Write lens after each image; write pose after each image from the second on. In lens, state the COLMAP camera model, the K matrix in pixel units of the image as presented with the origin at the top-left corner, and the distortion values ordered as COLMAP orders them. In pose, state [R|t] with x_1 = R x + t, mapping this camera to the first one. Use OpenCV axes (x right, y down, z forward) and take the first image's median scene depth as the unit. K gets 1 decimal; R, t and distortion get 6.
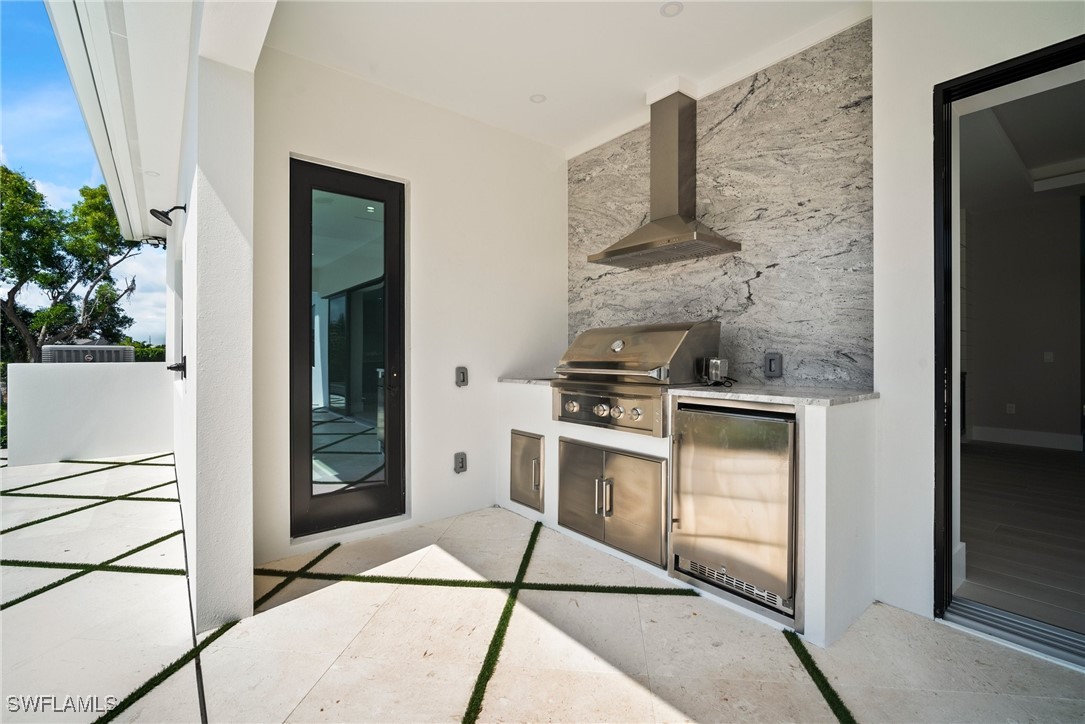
lens RADIAL K [[475.7, 0, 540.8], [0, 475.7, 357.1], [0, 0, 1]] dist [-0.009597, 0.000364]
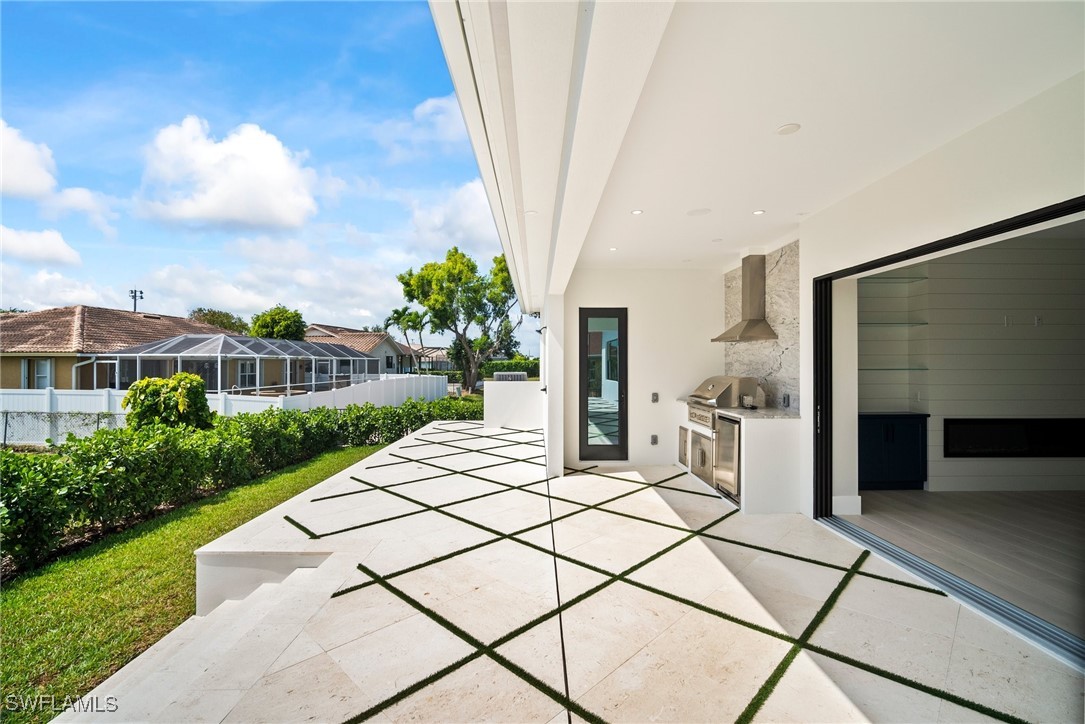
lens RADIAL K [[475.7, 0, 540.8], [0, 475.7, 357.1], [0, 0, 1]] dist [-0.009597, 0.000364]
pose [[0.787216, -0.007572, -0.616631, 0.725142], [-0.002661, 0.999874, -0.015674, -0.101874], [0.616672, 0.013980, 0.787096, -0.931701]]
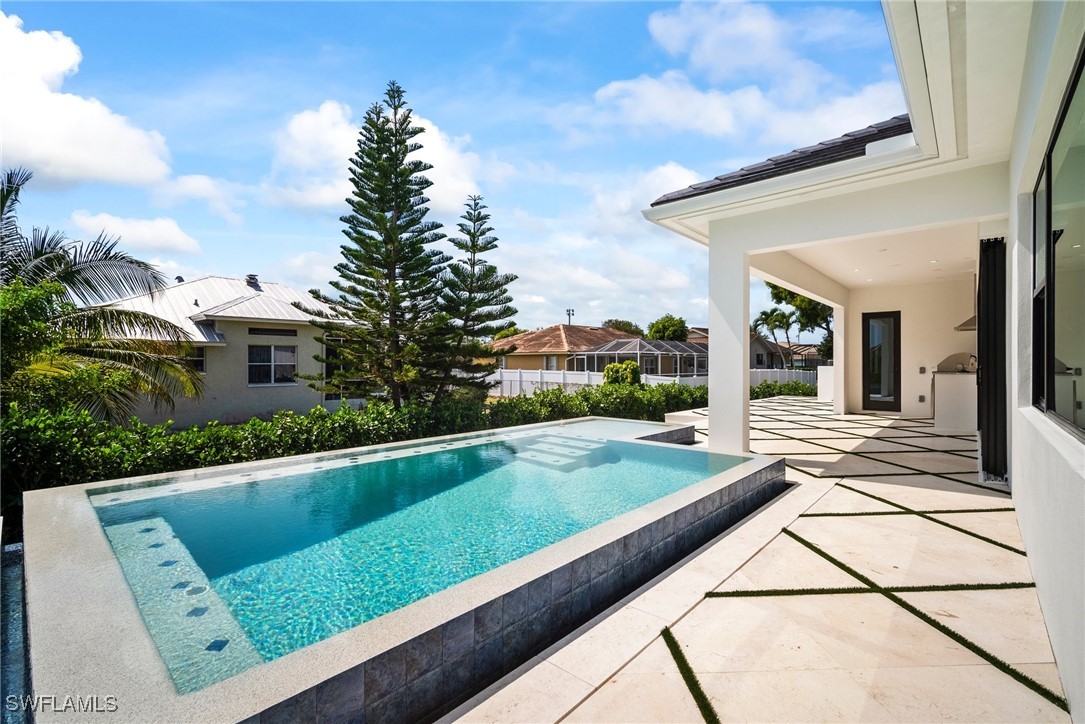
lens RADIAL K [[475.7, 0, 540.8], [0, 475.7, 357.1], [0, 0, 1]] dist [-0.009597, 0.000364]
pose [[0.152837, -0.012813, -0.988168, 2.496892], [-0.005378, 0.999890, -0.013797, 0.011191], [0.988237, 0.007423, 0.152751, -1.900465]]
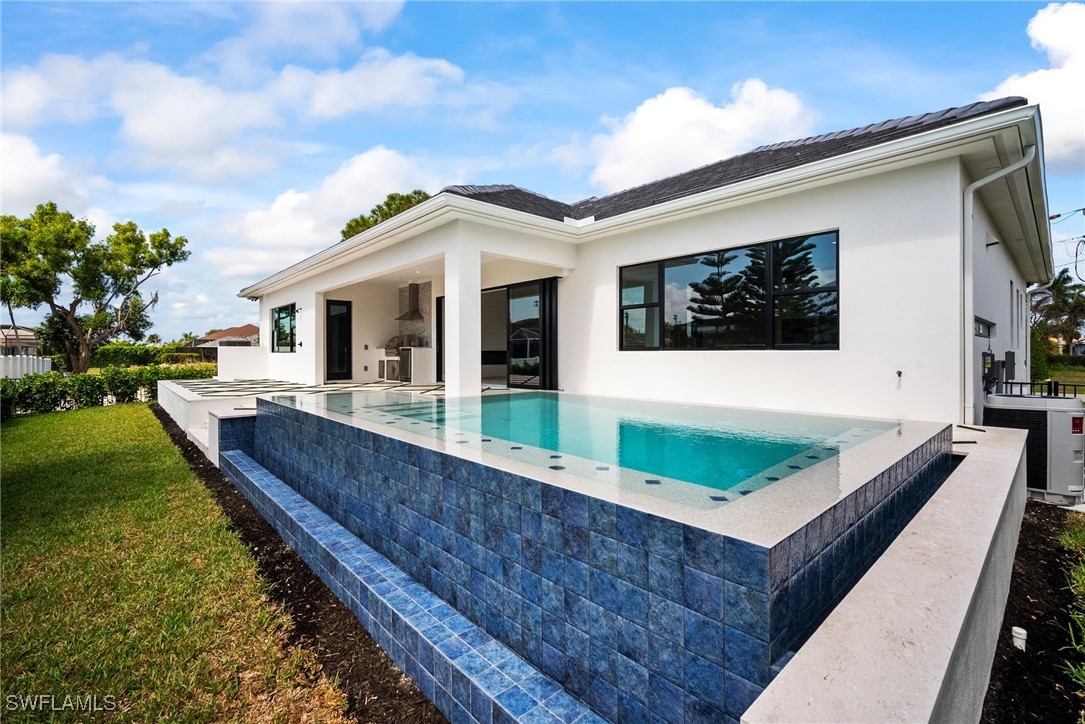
lens RADIAL K [[481.6, 0, 542.9], [0, 481.6, 357.1], [0, 0, 1]] dist [-0.007700, 0.000165]
pose [[0.997982, -0.002693, 0.063442, 1.111455], [0.002616, 0.999996, 0.001295, 0.127690], [-0.063446, -0.001126, 0.997985, -3.289910]]
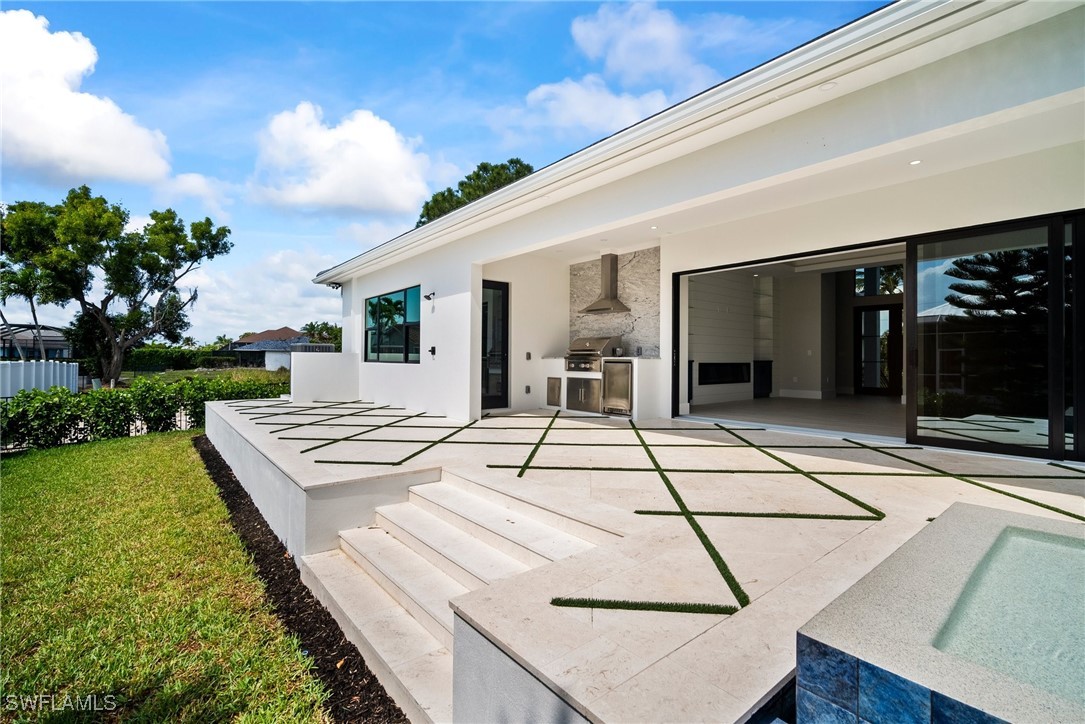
lens RADIAL K [[481.7, 0, 538.8], [0, 481.7, 356.6], [0, 0, 1]] dist [-0.009985, -0.000160]
pose [[0.999862, 0.006892, 0.015115, -0.154304], [-0.006731, 0.999921, -0.010659, 0.072509], [-0.015188, 0.010556, 0.999829, -1.641604]]
